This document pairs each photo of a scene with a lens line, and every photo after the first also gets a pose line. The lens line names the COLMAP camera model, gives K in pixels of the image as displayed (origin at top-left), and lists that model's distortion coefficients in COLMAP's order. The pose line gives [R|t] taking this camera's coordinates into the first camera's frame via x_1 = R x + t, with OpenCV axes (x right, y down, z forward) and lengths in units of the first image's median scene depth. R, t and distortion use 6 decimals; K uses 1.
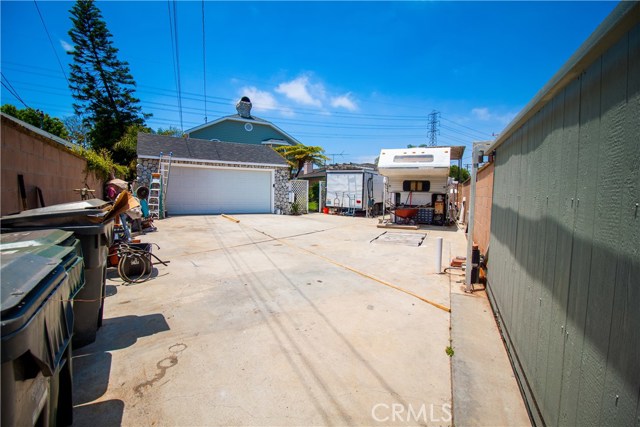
lens RADIAL K [[297.2, 0, 320.8], [0, 297.2, 209.3], [0, 0, 1]] dist [0.002508, -0.012550]
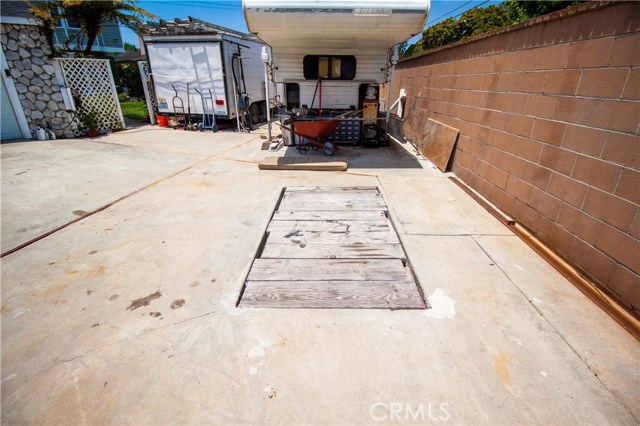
lens RADIAL K [[297.2, 0, 320.8], [0, 297.2, 208.8], [0, 0, 1]] dist [0.002508, -0.012550]
pose [[0.926134, -0.164672, 0.339350, 0.082379], [0.038610, 0.936331, 0.348989, -0.025616], [-0.375213, -0.310108, 0.873526, 0.402209]]
